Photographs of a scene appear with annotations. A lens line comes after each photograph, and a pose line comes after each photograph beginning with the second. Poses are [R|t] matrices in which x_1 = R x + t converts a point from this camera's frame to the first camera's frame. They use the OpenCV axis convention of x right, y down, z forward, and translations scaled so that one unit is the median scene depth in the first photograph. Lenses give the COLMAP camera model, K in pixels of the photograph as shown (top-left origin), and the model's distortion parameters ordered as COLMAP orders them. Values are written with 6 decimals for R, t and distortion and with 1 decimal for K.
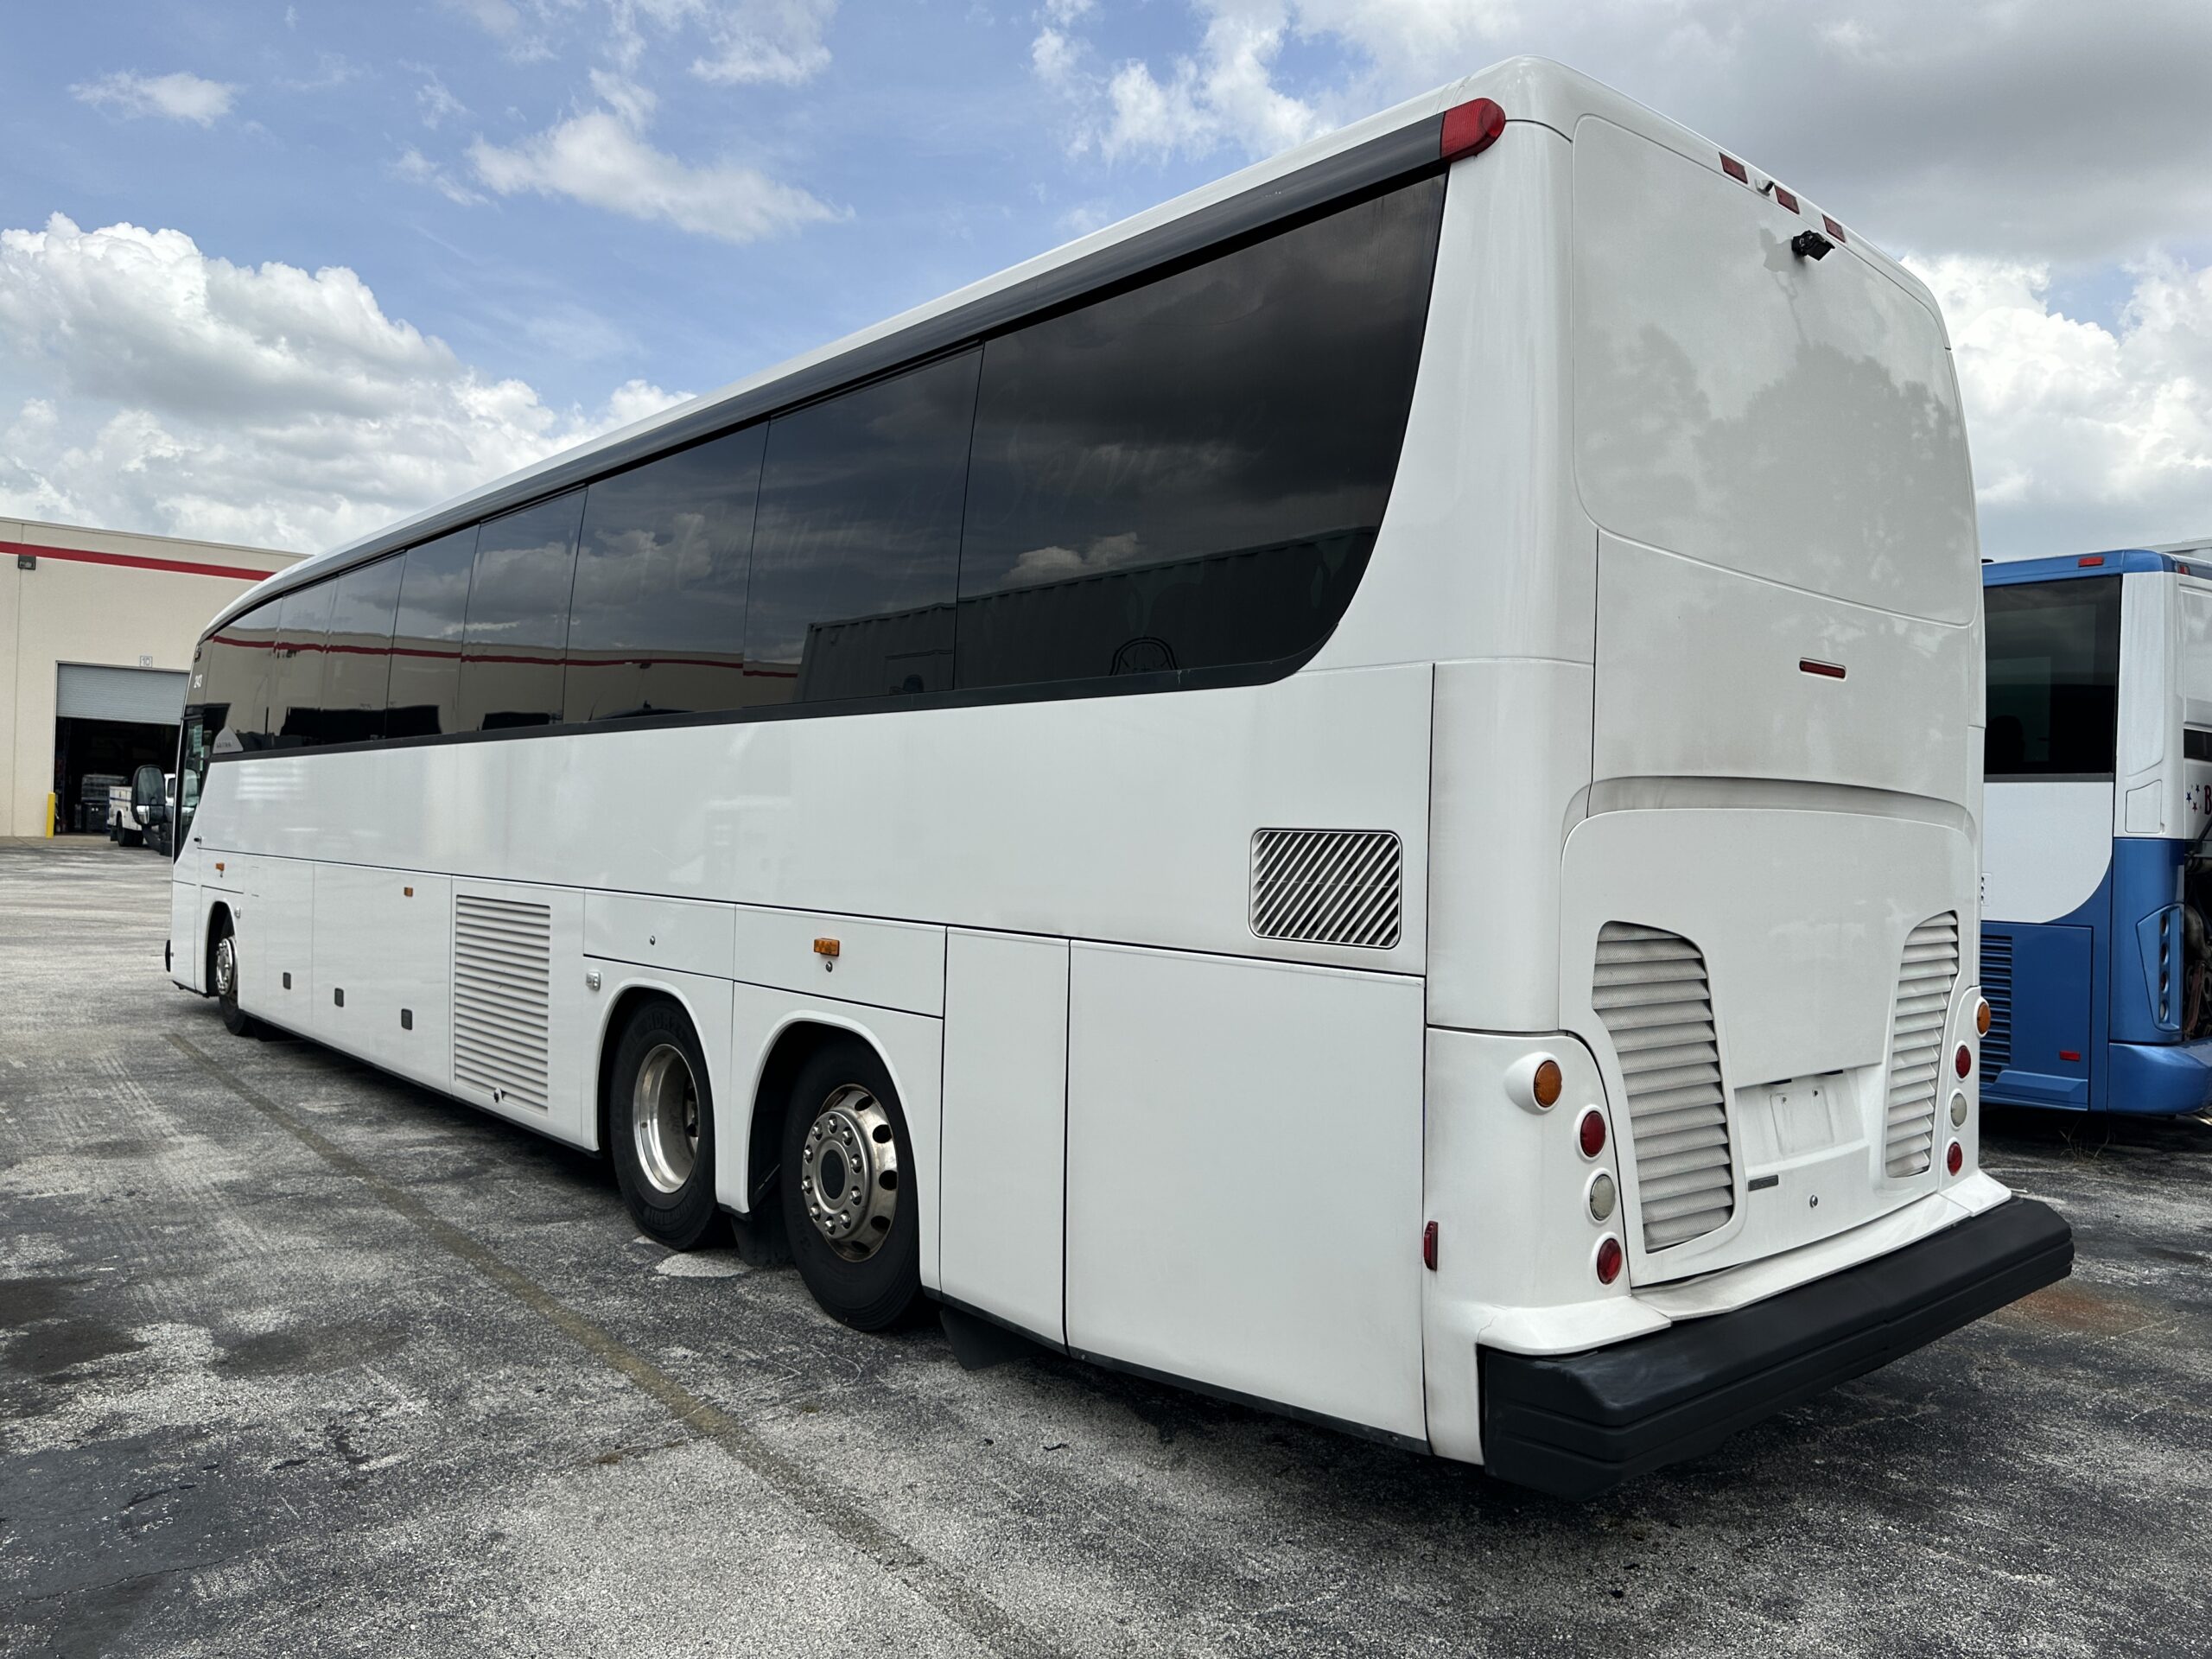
lens RADIAL K [[1594.2, 0, 1170.5], [0, 1594.2, 836.1], [0, 0, 1]] dist [0.001593, -0.004345]
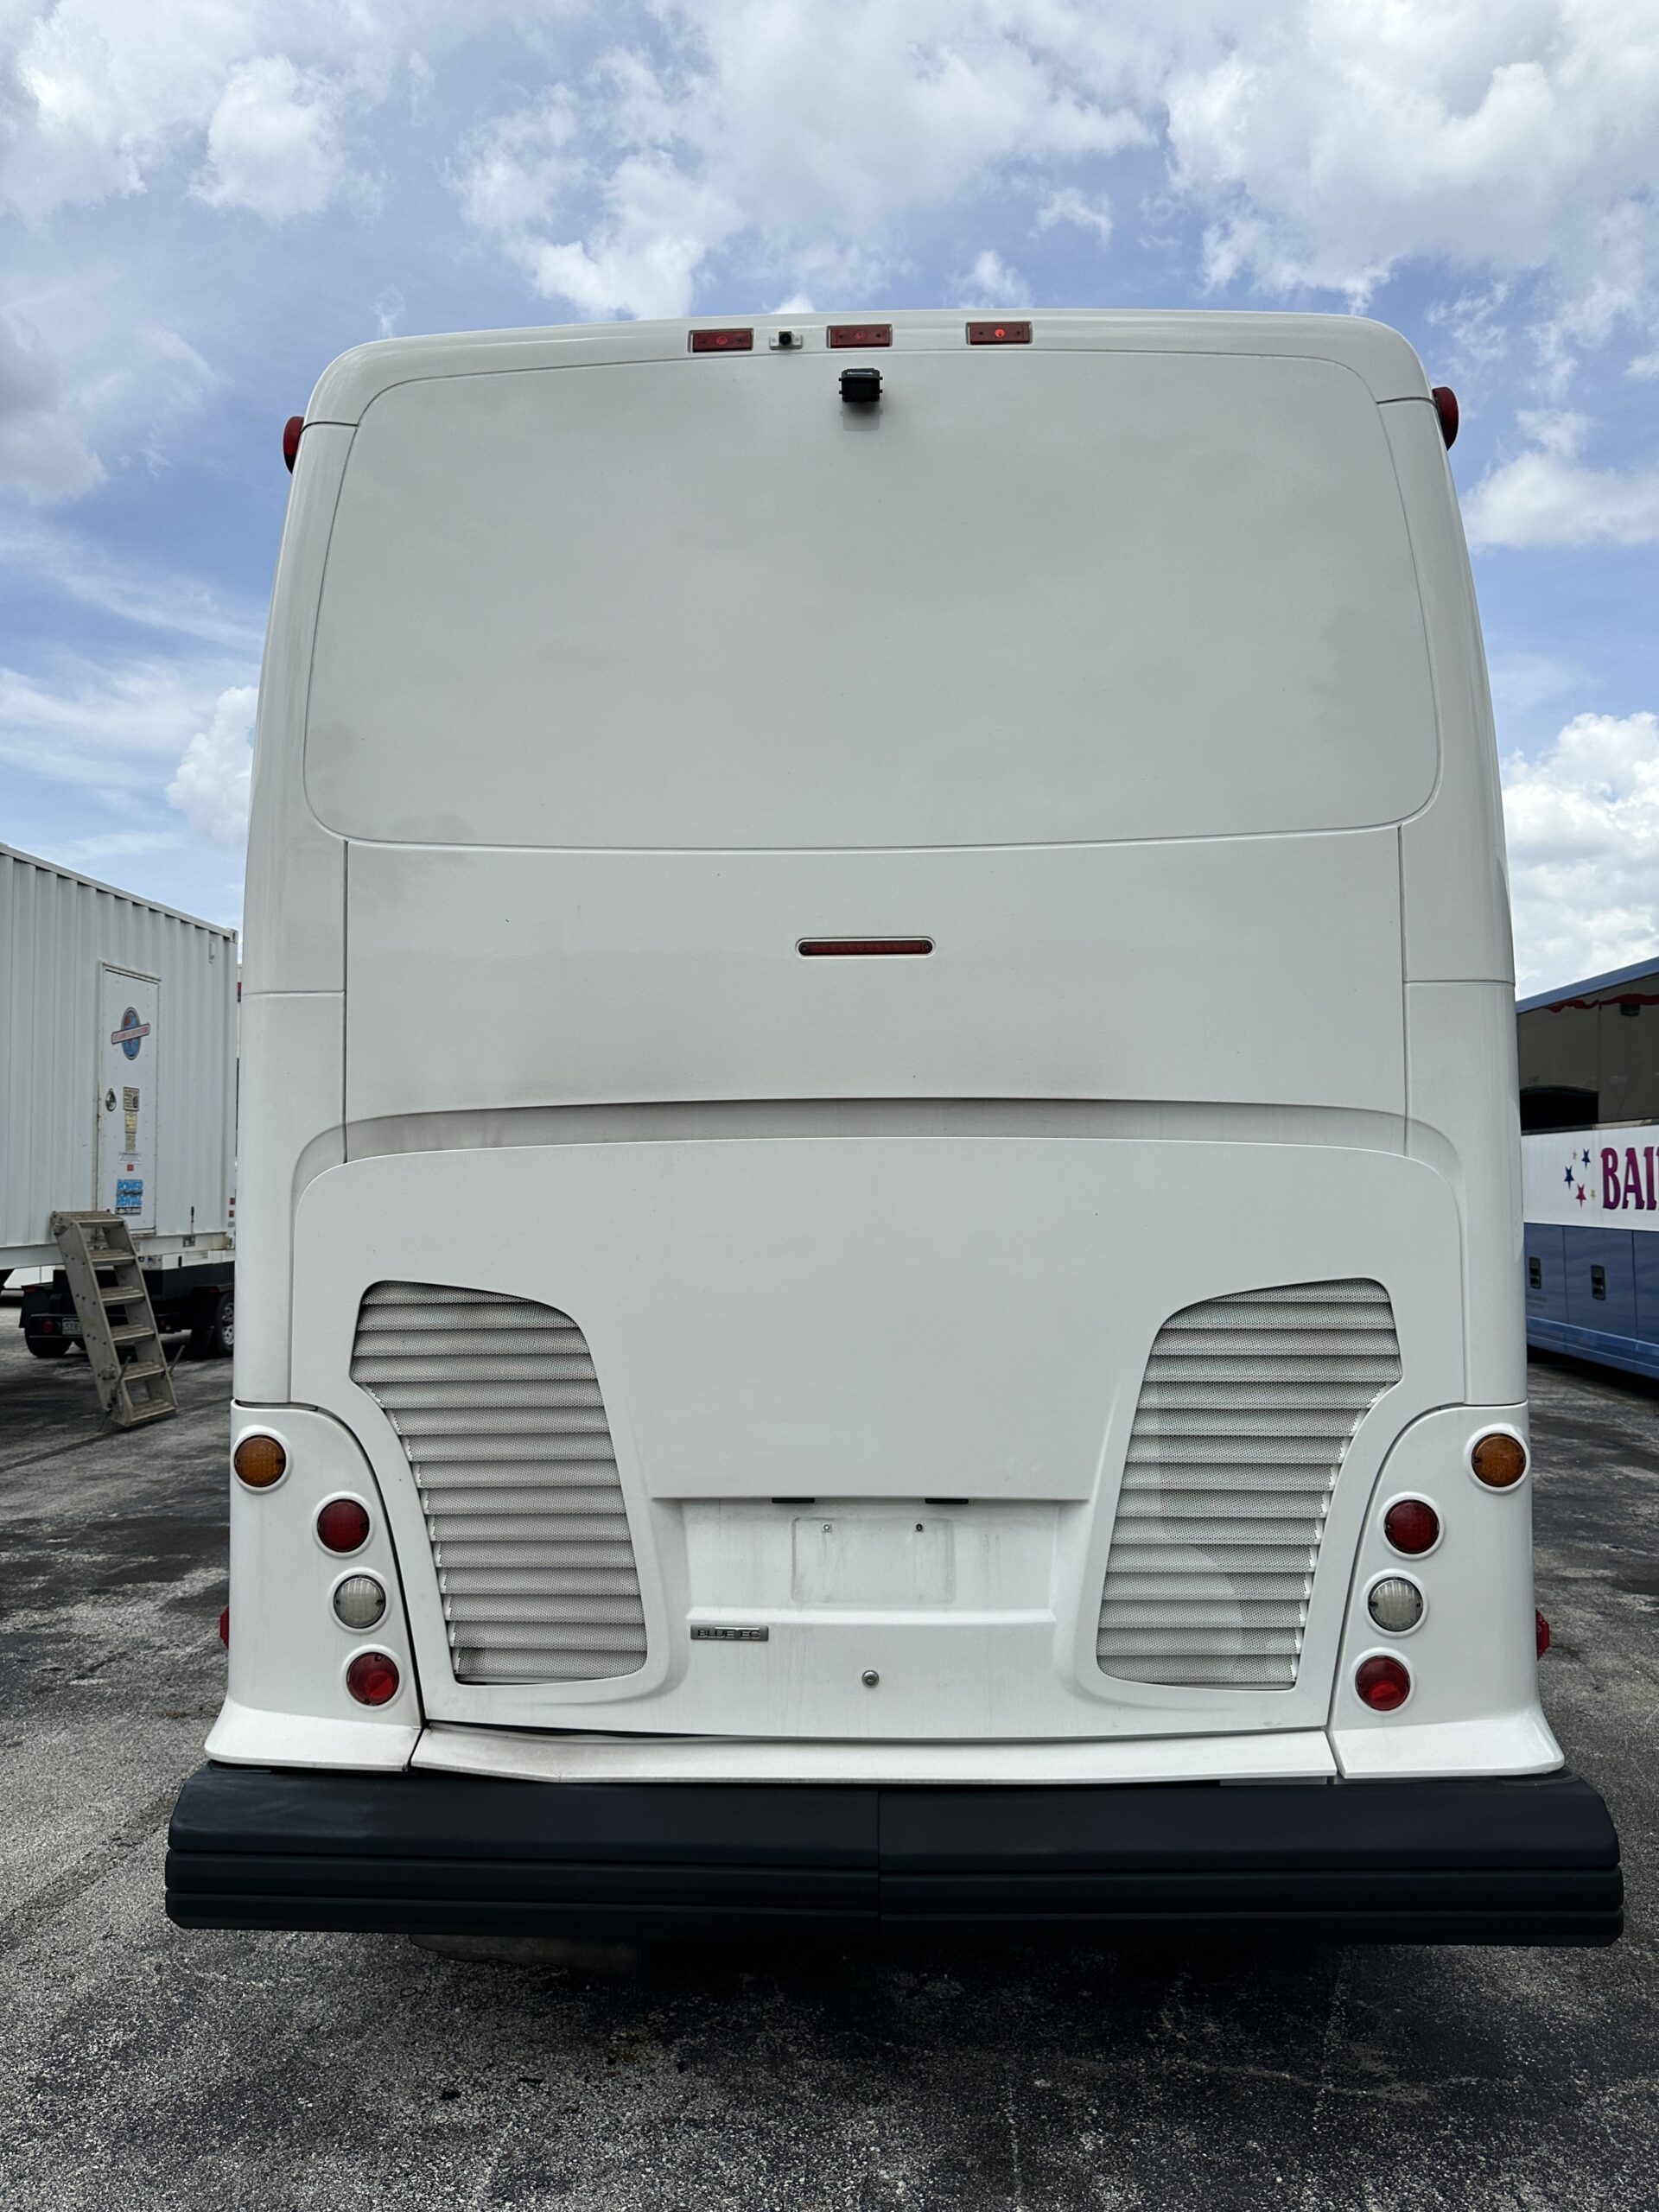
lens RADIAL K [[1622.6, 0, 829.5], [0, 1622.6, 1106.0], [0, 0, 1]] dist [0.004992, -0.012457]
pose [[0.710710, -0.063726, -0.700592, 0.956734], [0.024149, 0.997512, -0.066237, 0.020498], [0.703070, 0.030157, 0.710481, 0.479463]]
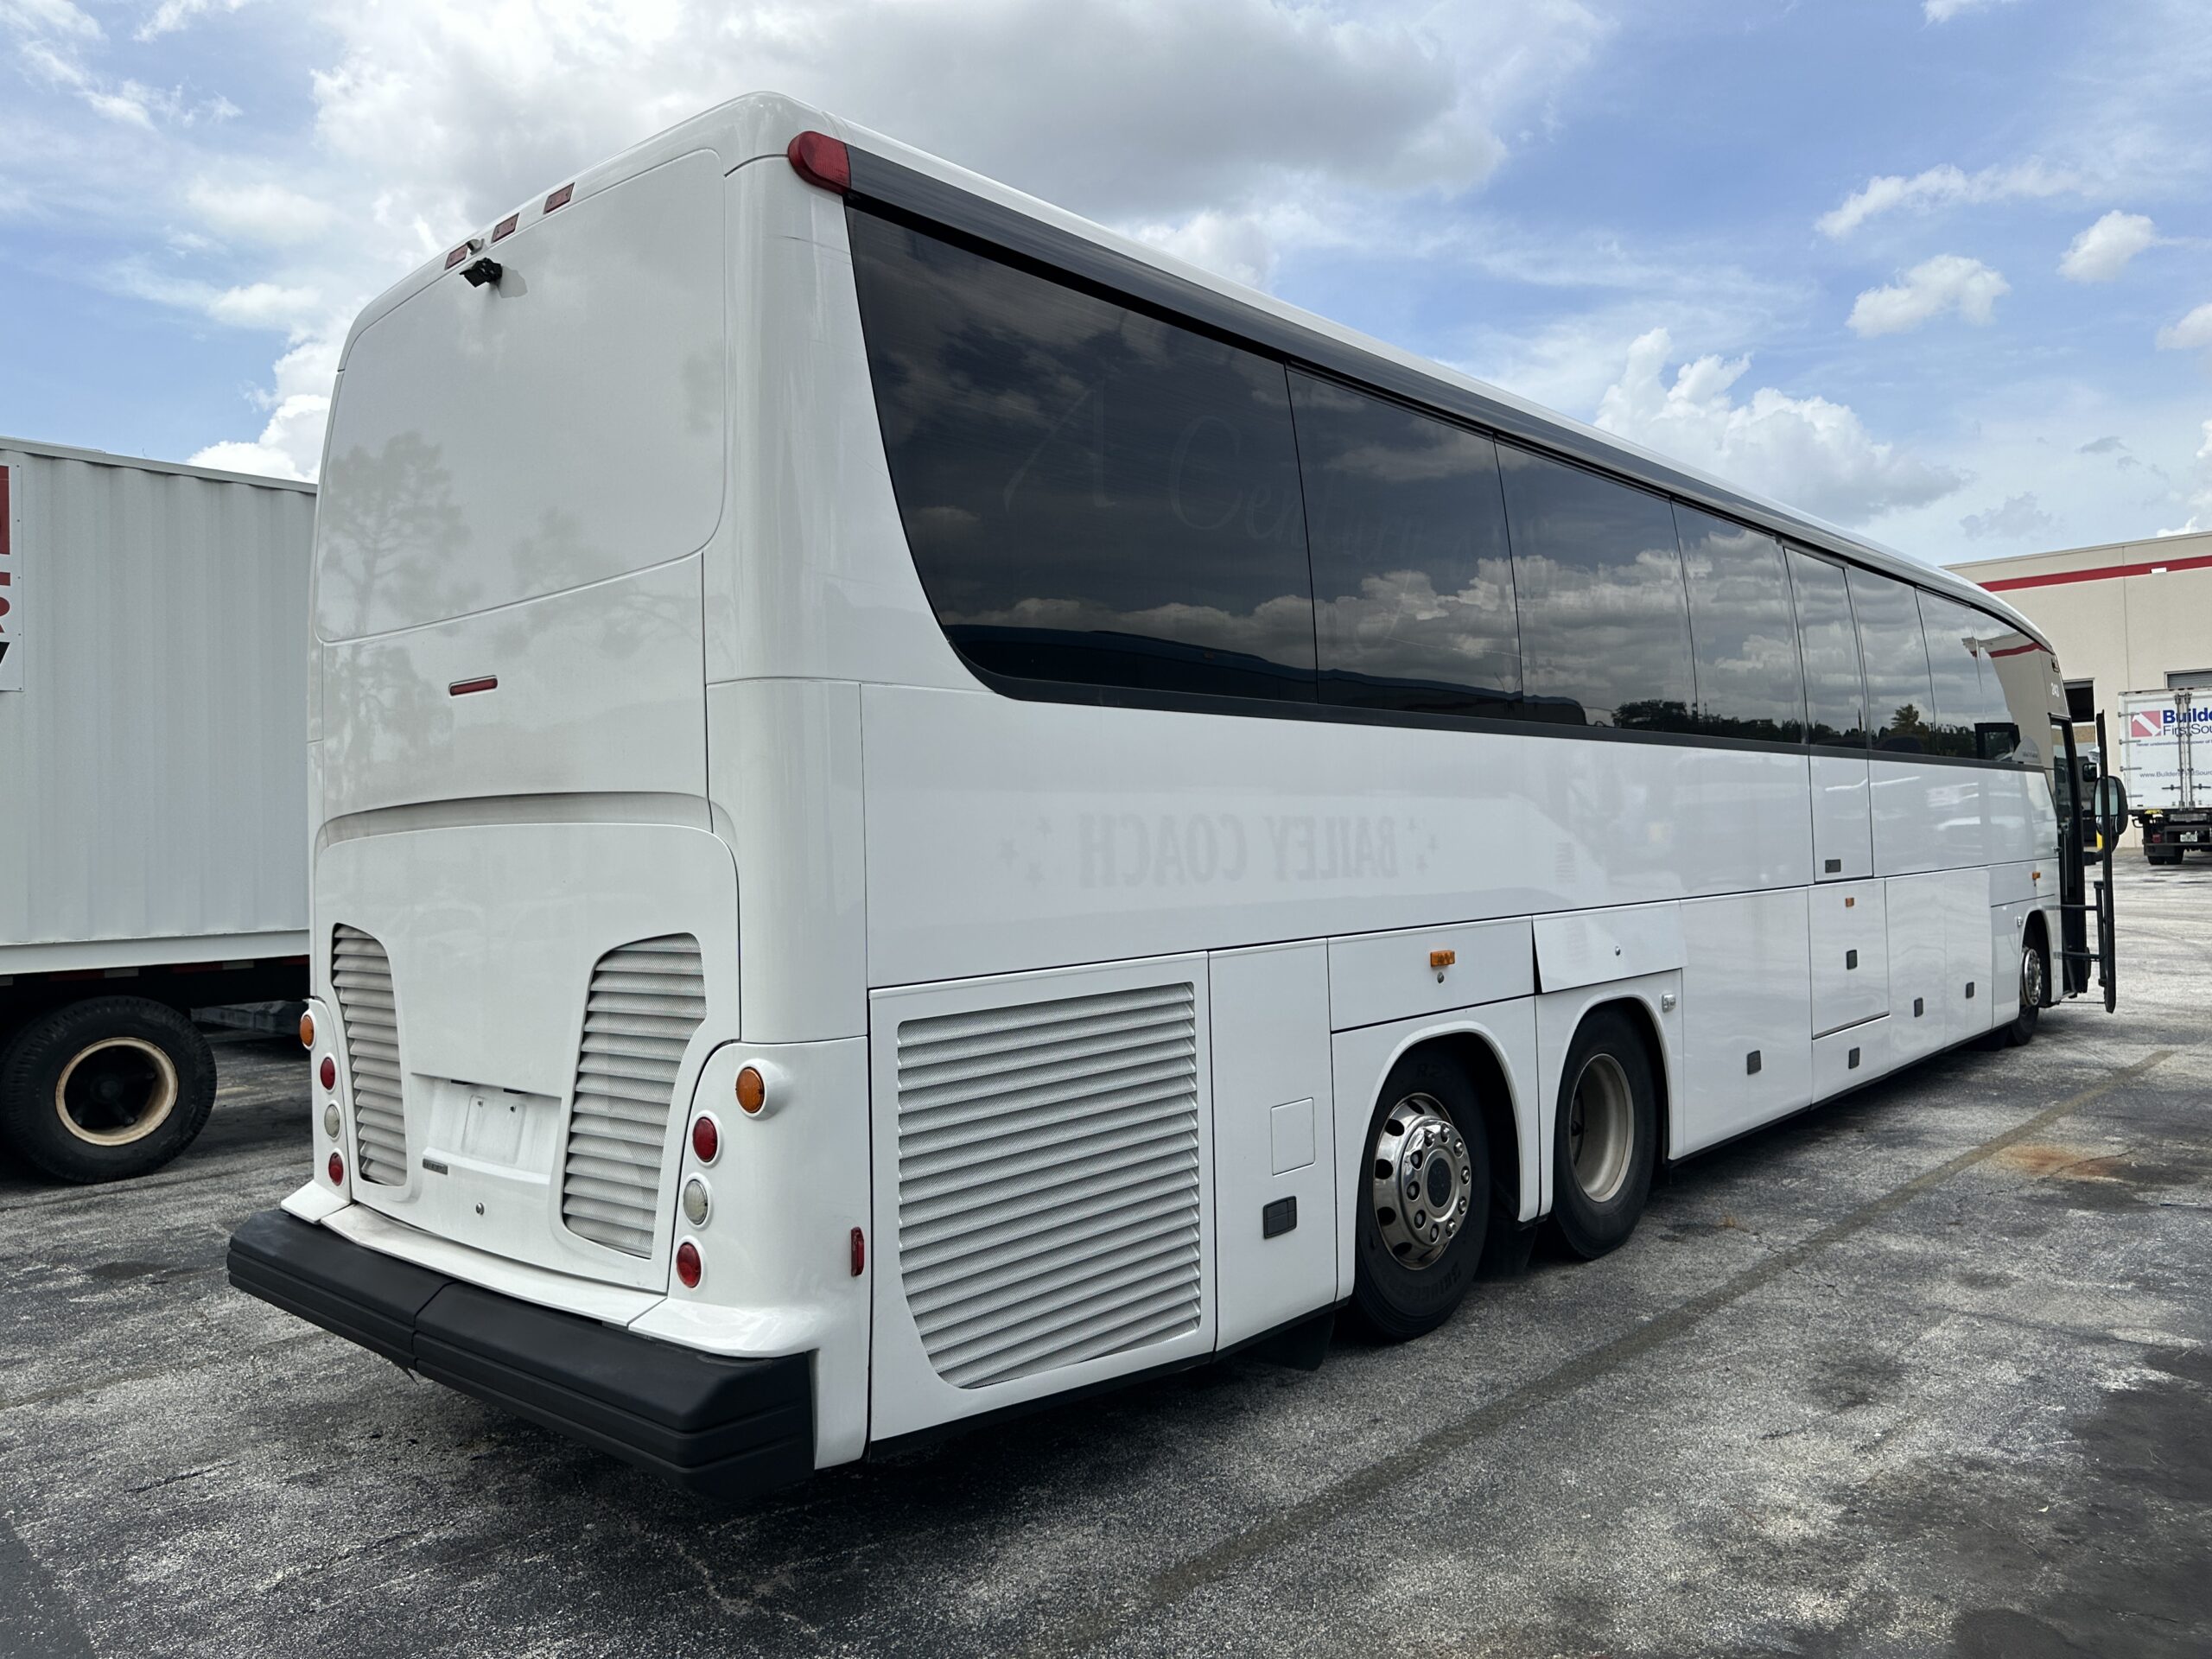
lens RADIAL K [[1622.6, 0, 1099.8], [0, 1622.6, 833.7], [0, 0, 1]] dist [0.004992, -0.012457]
pose [[0.087554, -0.034243, -0.995571, 1.539946], [0.027942, 0.999100, -0.031908, 0.035035], [0.995768, -0.025025, 0.088432, 1.363240]]
